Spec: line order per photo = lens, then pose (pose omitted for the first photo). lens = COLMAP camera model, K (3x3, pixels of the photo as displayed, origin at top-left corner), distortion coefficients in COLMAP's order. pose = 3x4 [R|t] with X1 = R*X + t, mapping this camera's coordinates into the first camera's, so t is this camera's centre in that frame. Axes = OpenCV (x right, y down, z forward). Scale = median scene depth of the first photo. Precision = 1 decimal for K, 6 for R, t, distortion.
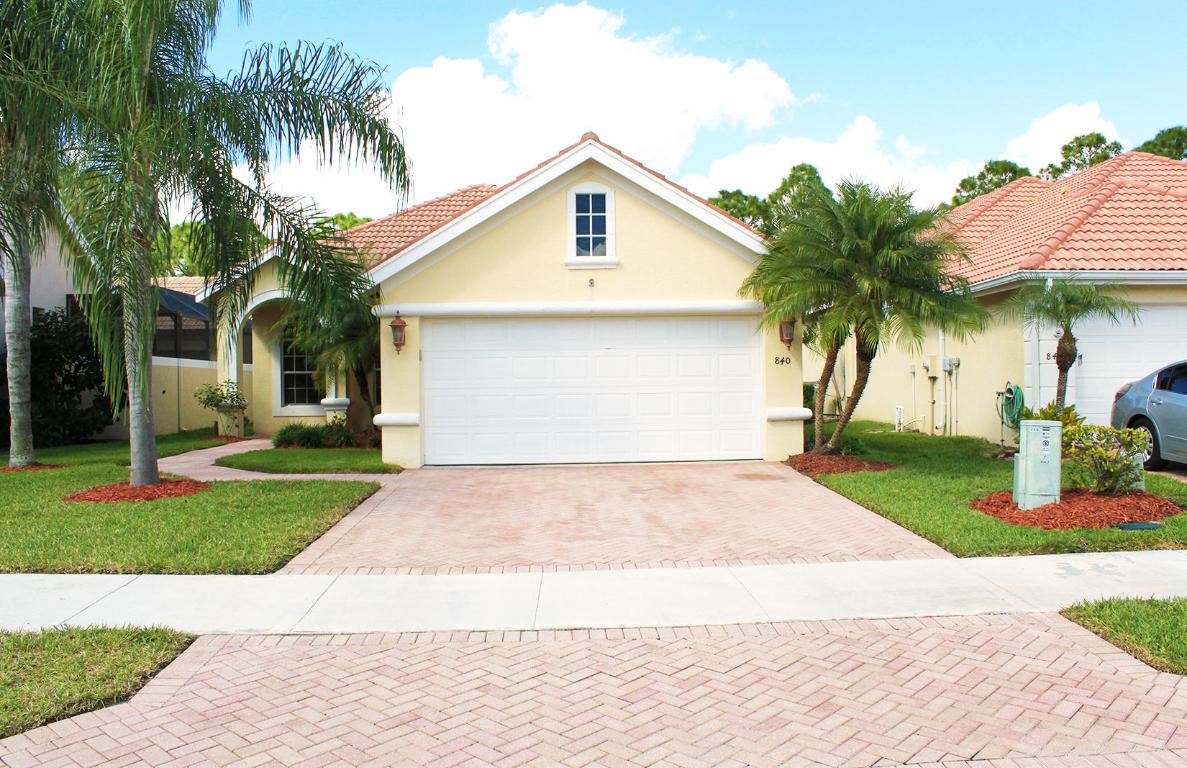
lens RADIAL K [[964.9, 0, 593.5], [0, 964.9, 384.0], [0, 0, 1]] dist [-0.010353, -0.003280]
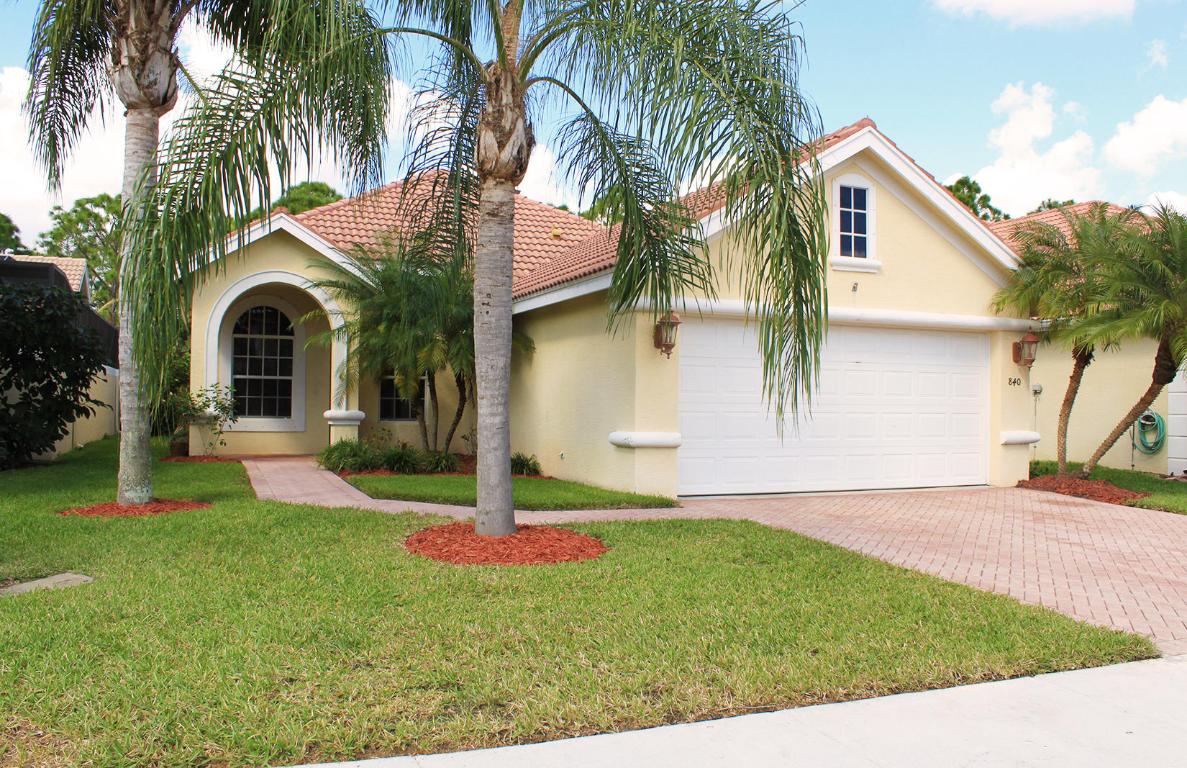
lens RADIAL K [[964.9, 0, 593.5], [0, 964.9, 384.0], [0, 0, 1]] dist [-0.010353, -0.003280]
pose [[0.932218, 0.028663, 0.360760, -0.540892], [-0.021950, 0.999501, -0.022693, 0.009142], [-0.361231, 0.013236, 0.932383, 0.261654]]
